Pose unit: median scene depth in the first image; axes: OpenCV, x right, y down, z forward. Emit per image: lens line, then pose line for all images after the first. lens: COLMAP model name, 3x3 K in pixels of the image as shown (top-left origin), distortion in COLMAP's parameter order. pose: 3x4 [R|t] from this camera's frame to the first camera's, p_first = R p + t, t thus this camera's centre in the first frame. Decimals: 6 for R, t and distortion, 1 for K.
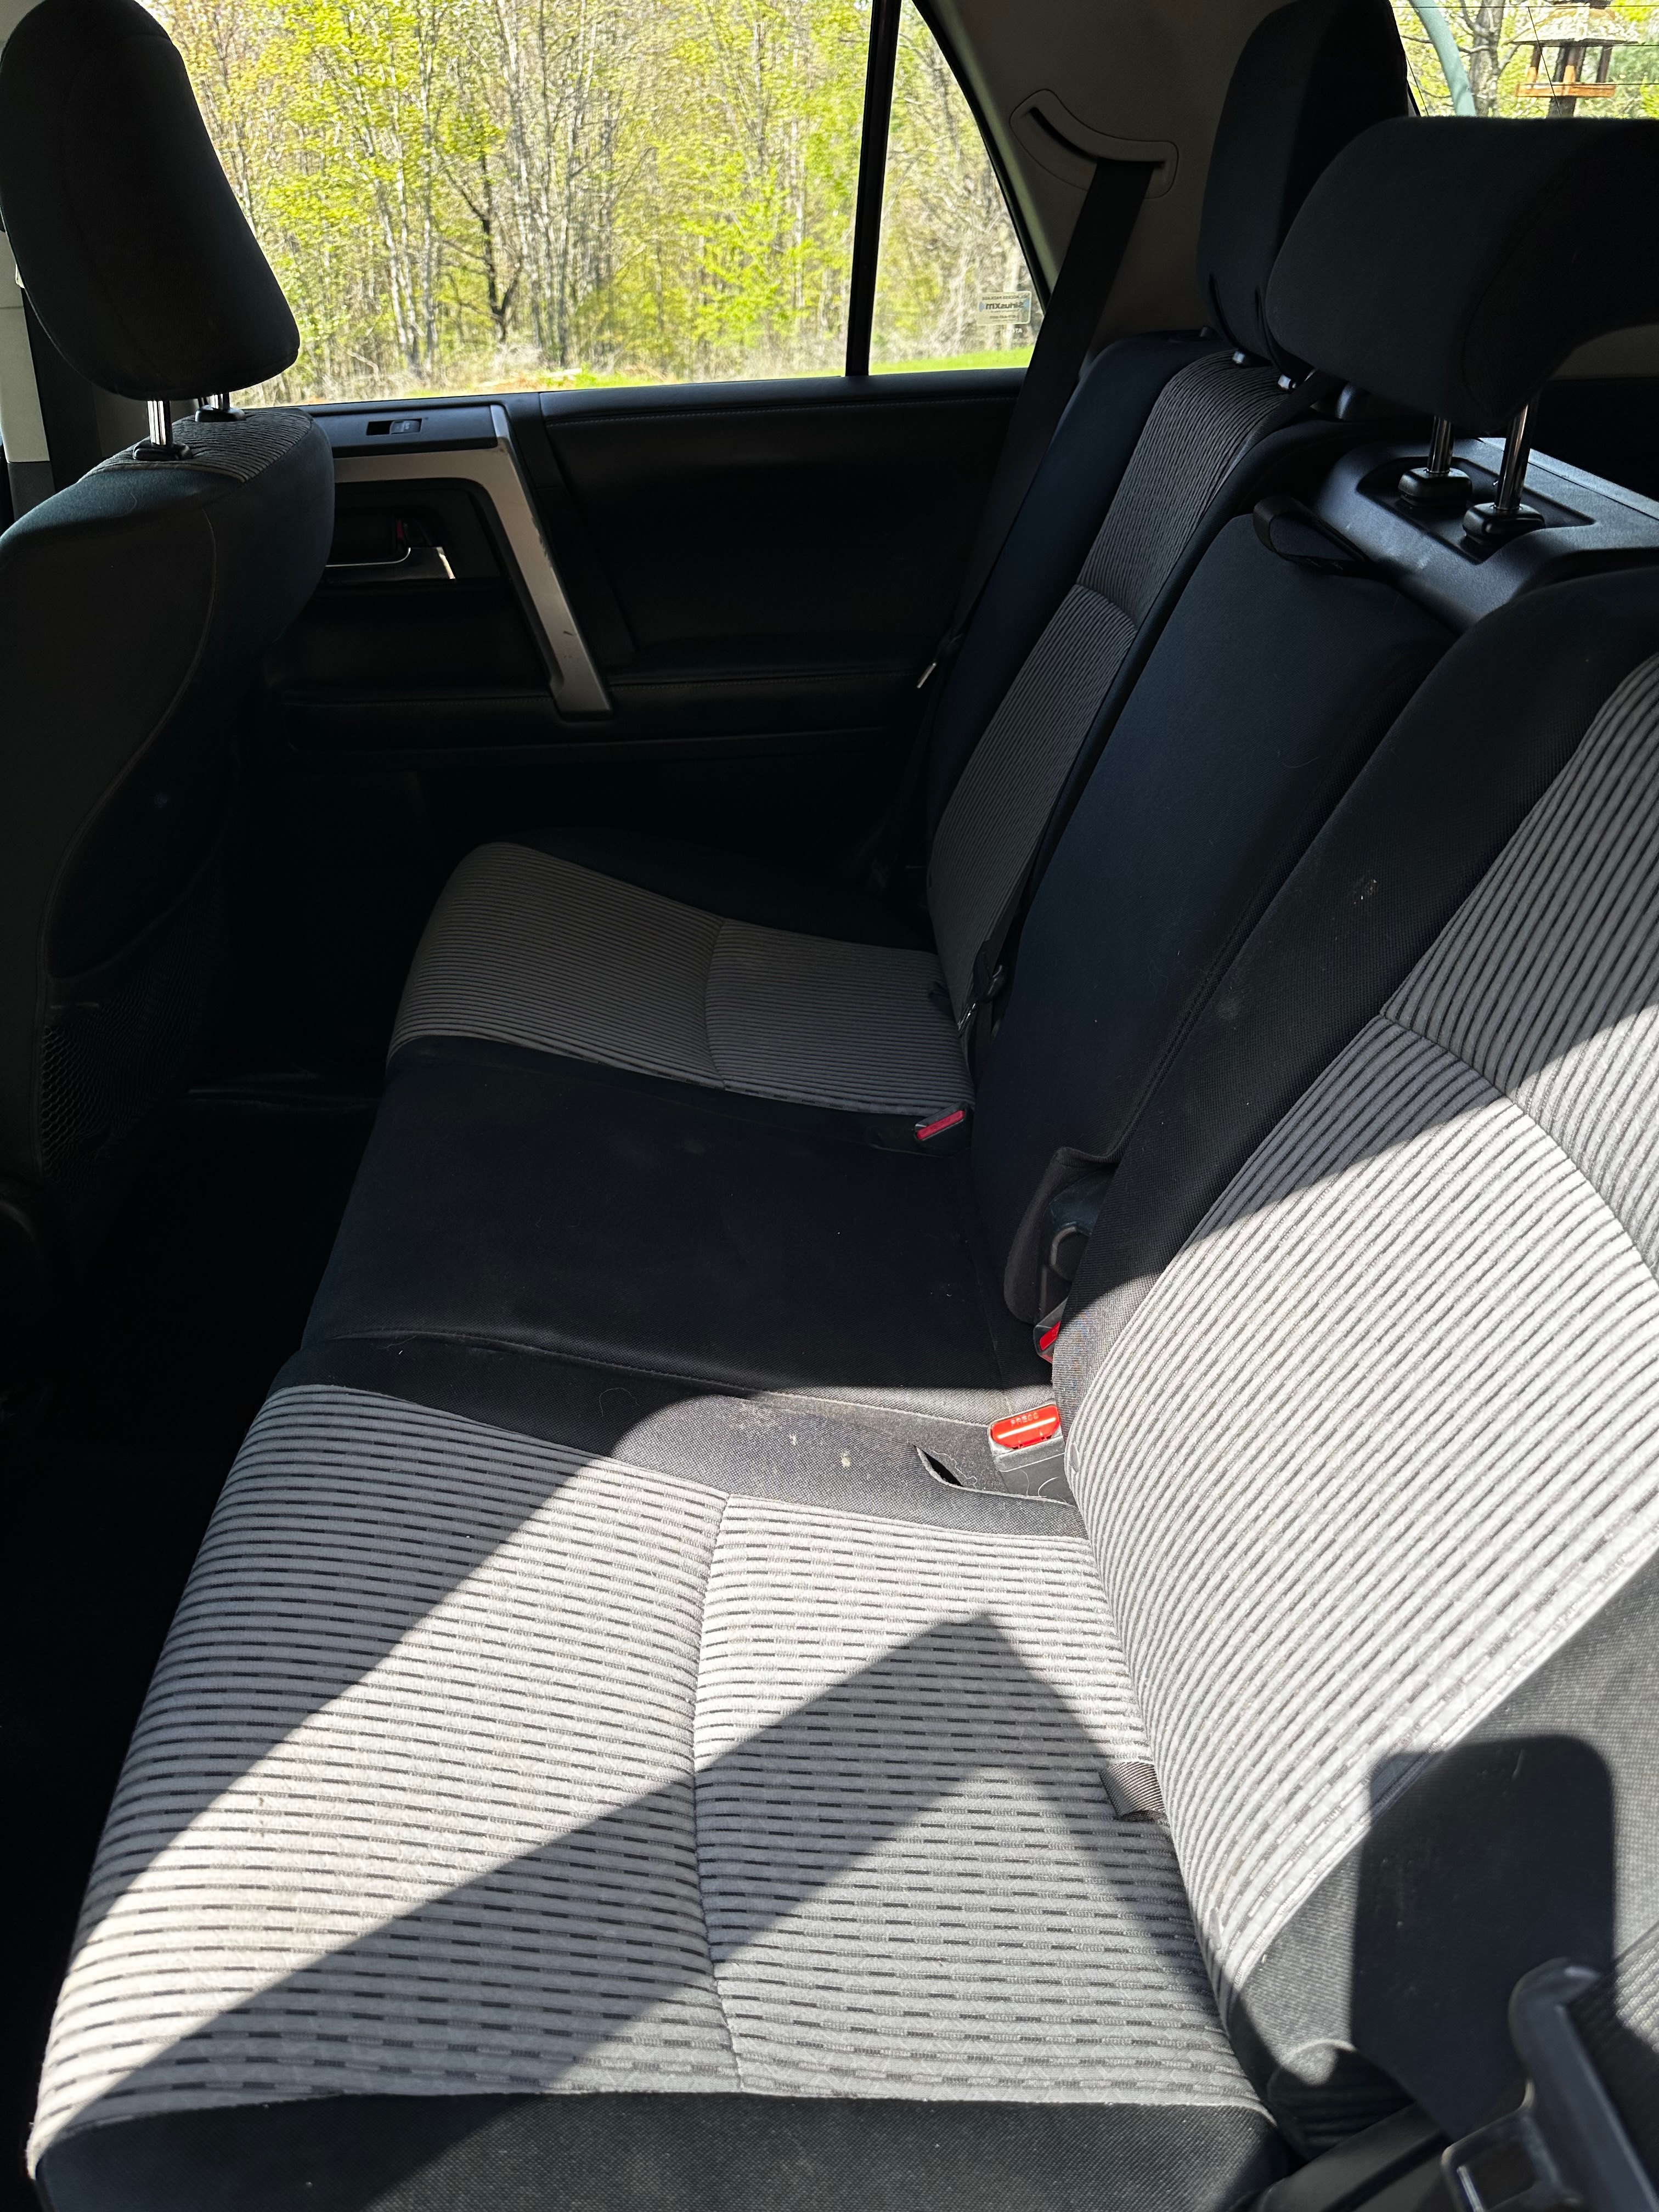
lens RADIAL K [[1584.8, 0, 841.9], [0, 1584.8, 1121.7], [0, 0, 1]] dist [0.010998, 0.001826]
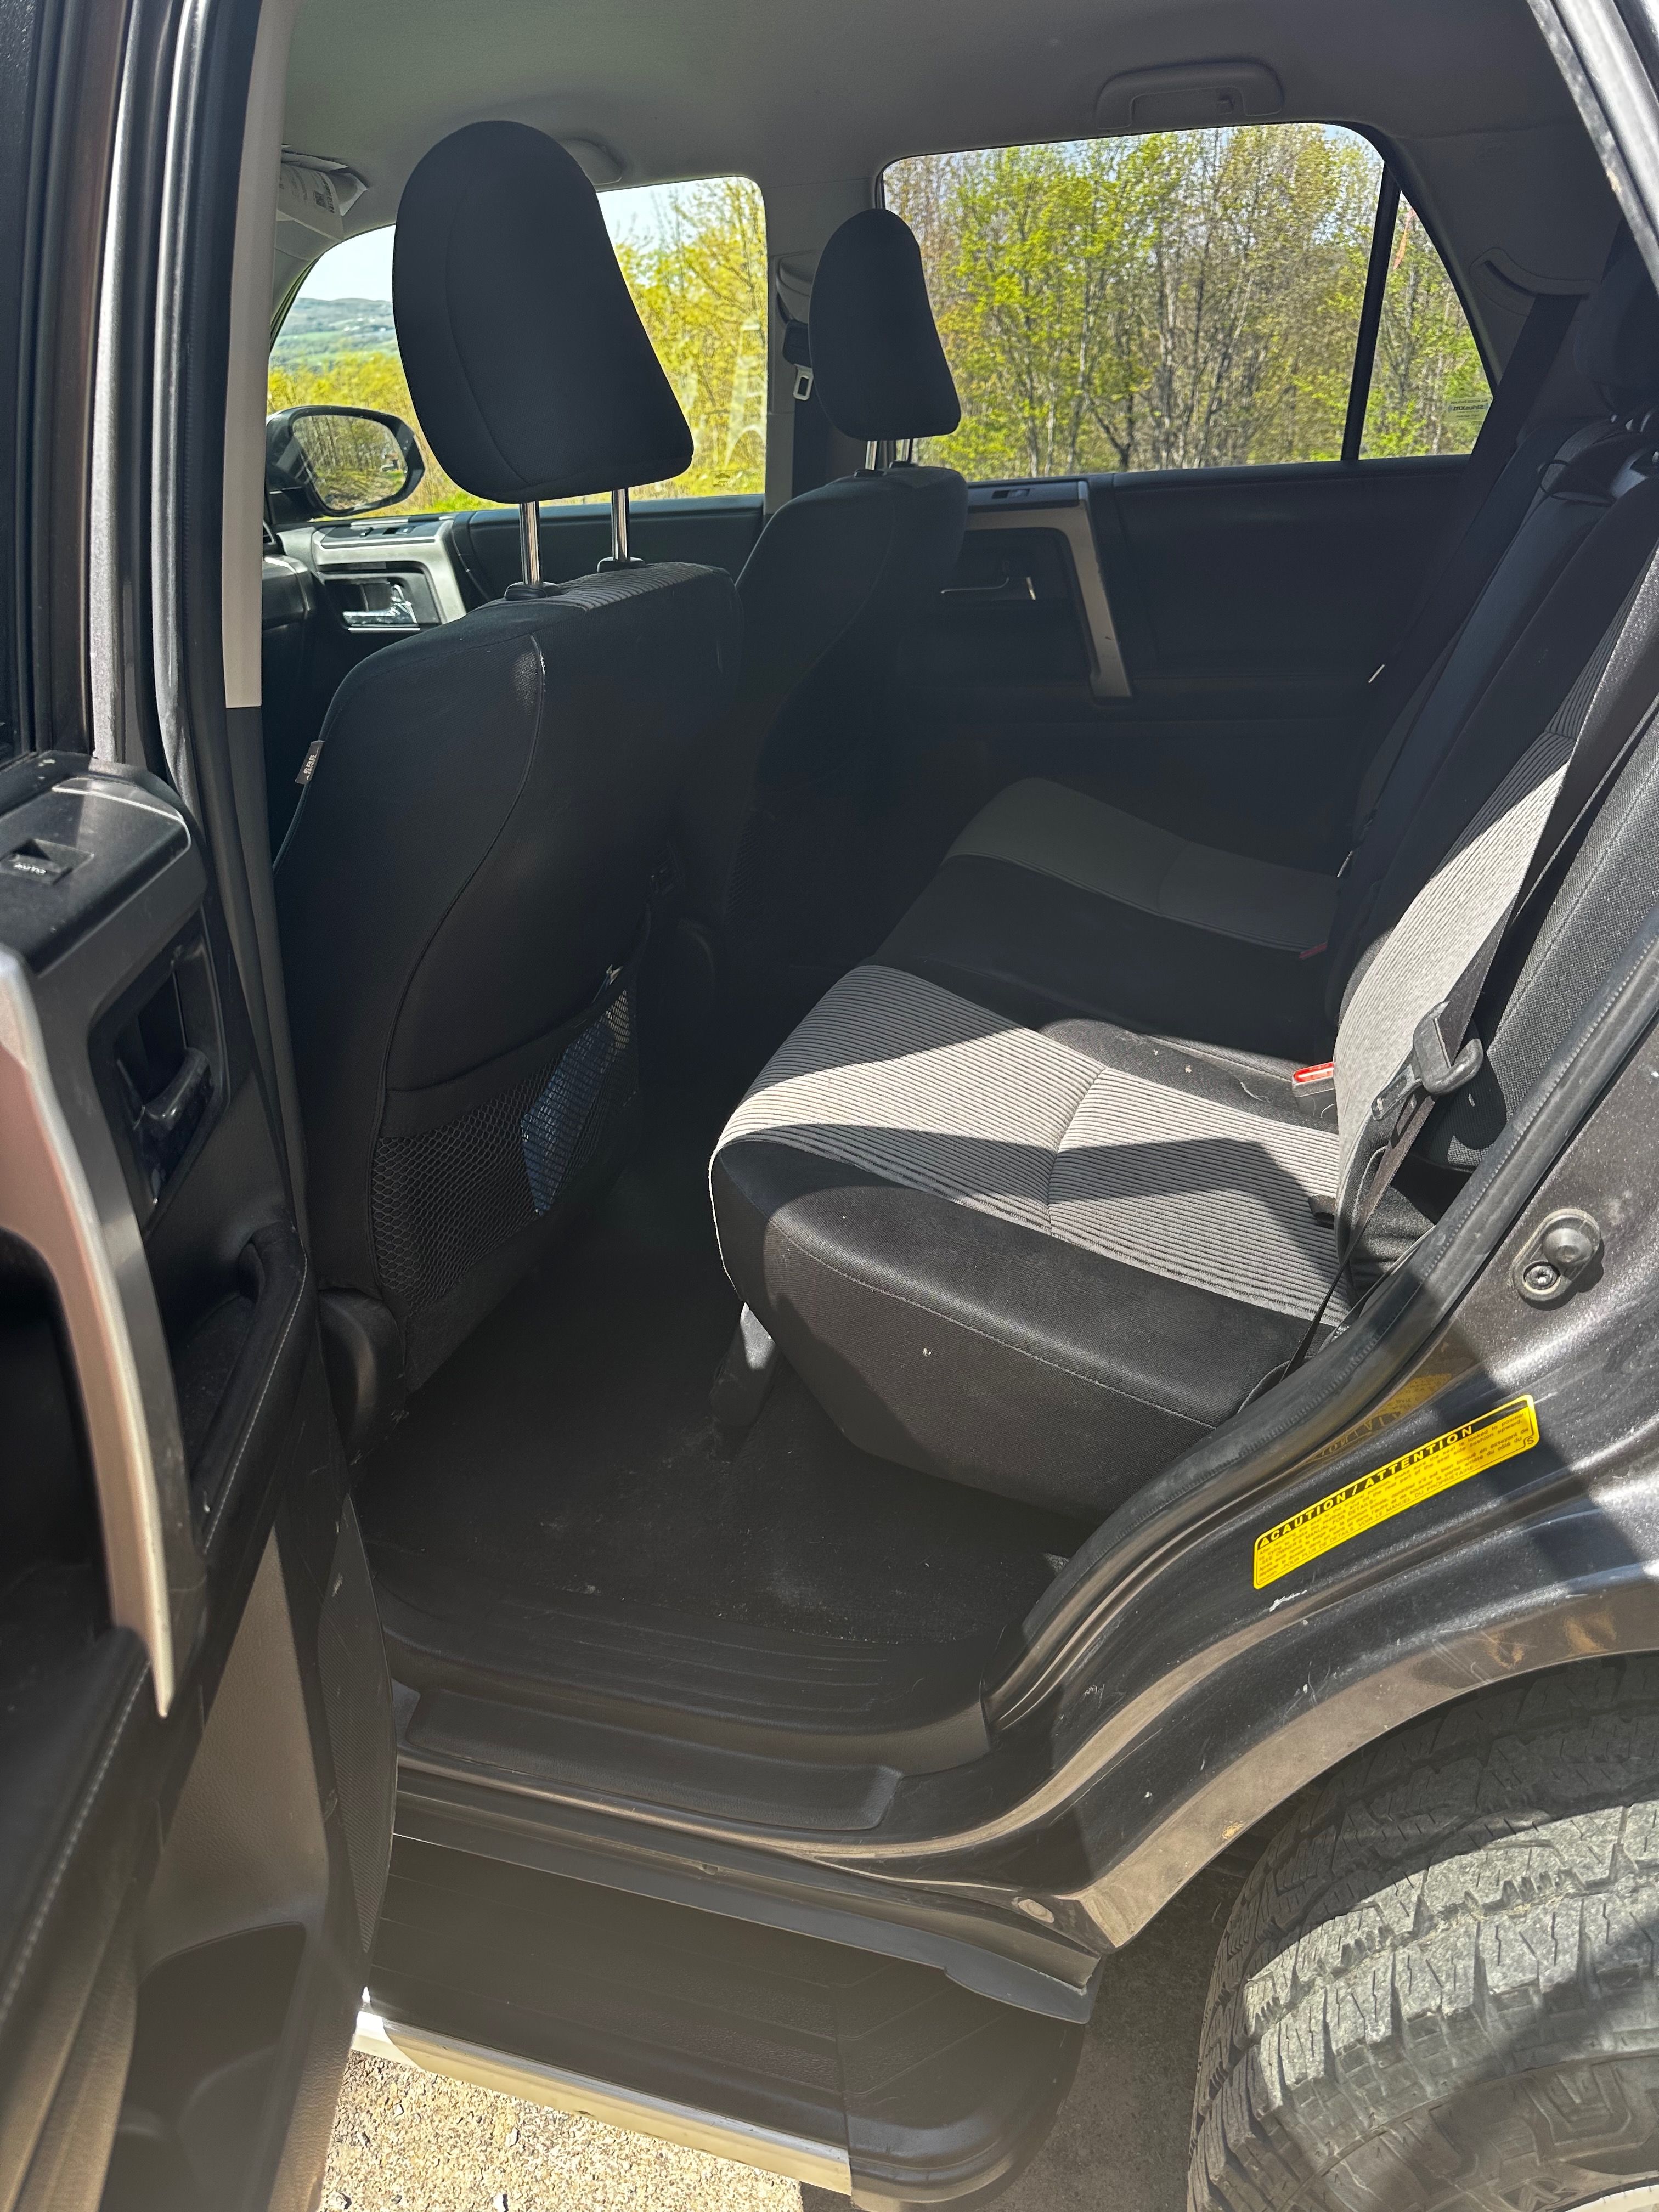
lens RADIAL K [[1584.8, 0, 841.9], [0, 1584.8, 1121.7], [0, 0, 1]] dist [0.010998, 0.001826]
pose [[0.937566, 0.130386, -0.322442, 0.118325], [-0.167573, 0.981718, -0.090274, 0.287527], [0.304777, 0.138671, 0.942275, -0.341946]]
